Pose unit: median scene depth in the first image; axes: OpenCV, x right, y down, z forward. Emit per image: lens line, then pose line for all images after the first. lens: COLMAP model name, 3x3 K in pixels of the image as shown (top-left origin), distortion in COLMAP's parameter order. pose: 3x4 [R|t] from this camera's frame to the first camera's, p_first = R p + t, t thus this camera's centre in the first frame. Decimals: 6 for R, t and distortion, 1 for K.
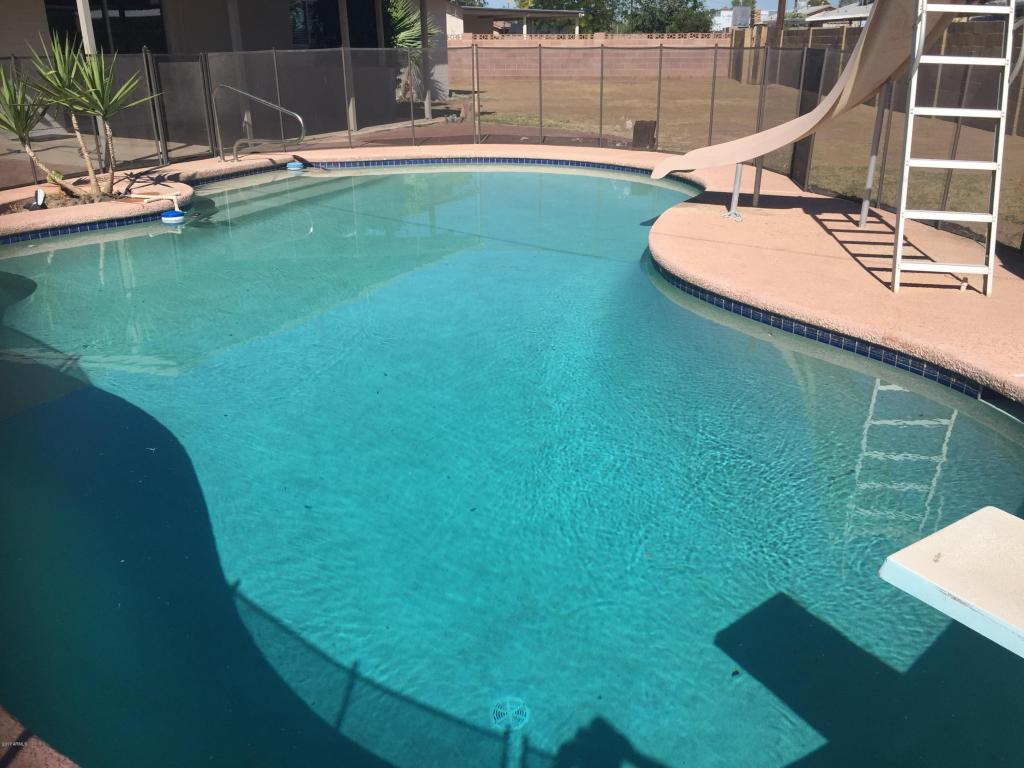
lens RADIAL K [[885.7, 0, 505.5], [0, 885.7, 418.7], [0, 0, 1]] dist [0.046130, -0.069694]
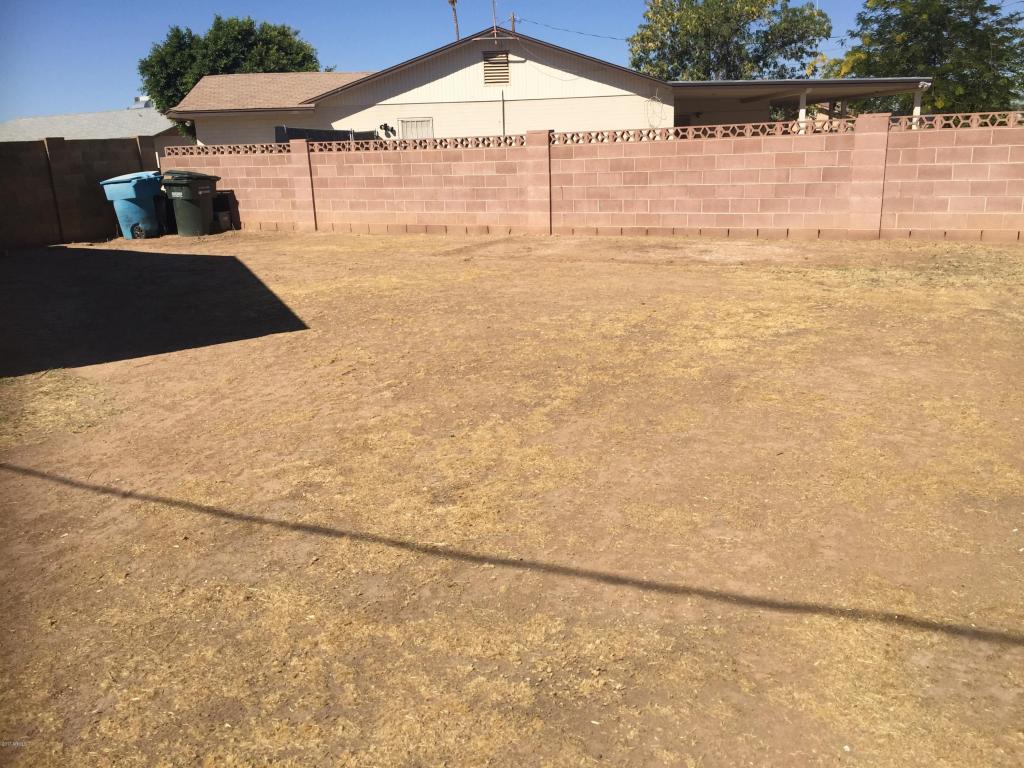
lens RADIAL K [[885.7, 0, 514.6], [0, 885.7, 379.5], [0, 0, 1]] dist [0.046130, -0.069694]
pose [[0.906516, 0.078865, -0.414740, 0.117843], [-0.135281, 0.984858, -0.108414, -0.243685], [0.399910, 0.154386, 0.903458, 0.573142]]
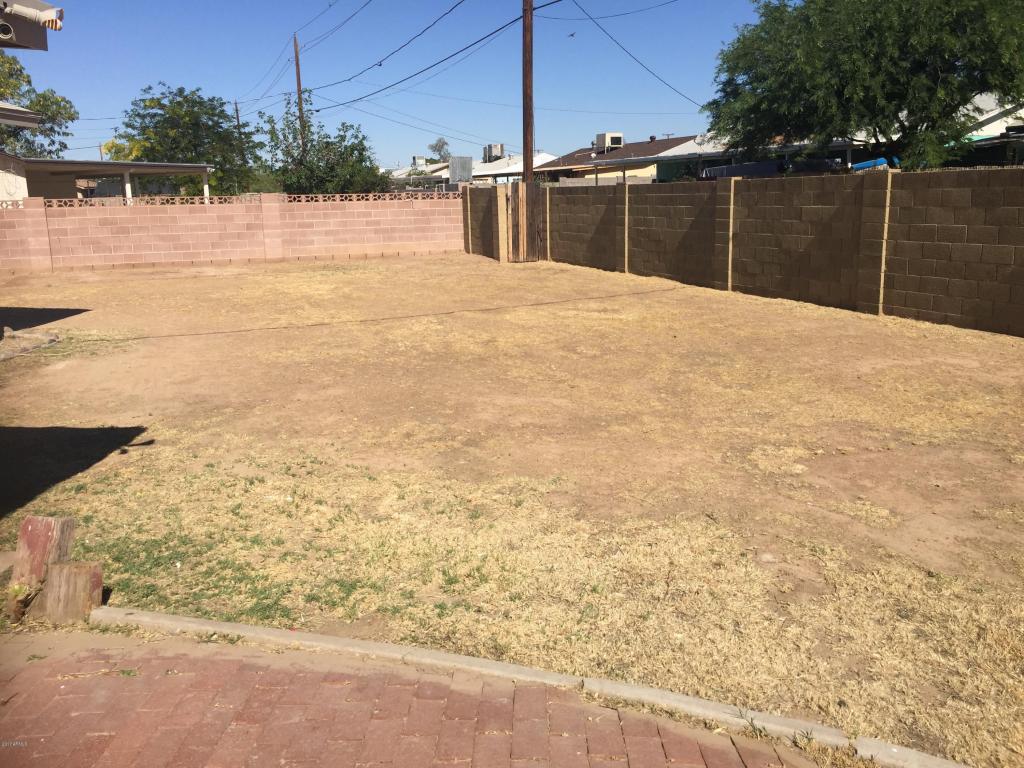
lens RADIAL K [[885.7, 0, 517.8], [0, 885.7, 382.6], [0, 0, 1]] dist [0.046130, -0.069694]
pose [[0.902774, -0.105193, 0.417052, -0.012023], [0.184112, 0.970819, -0.153669, -0.154010], [-0.388717, 0.215513, 0.895797, 0.350493]]
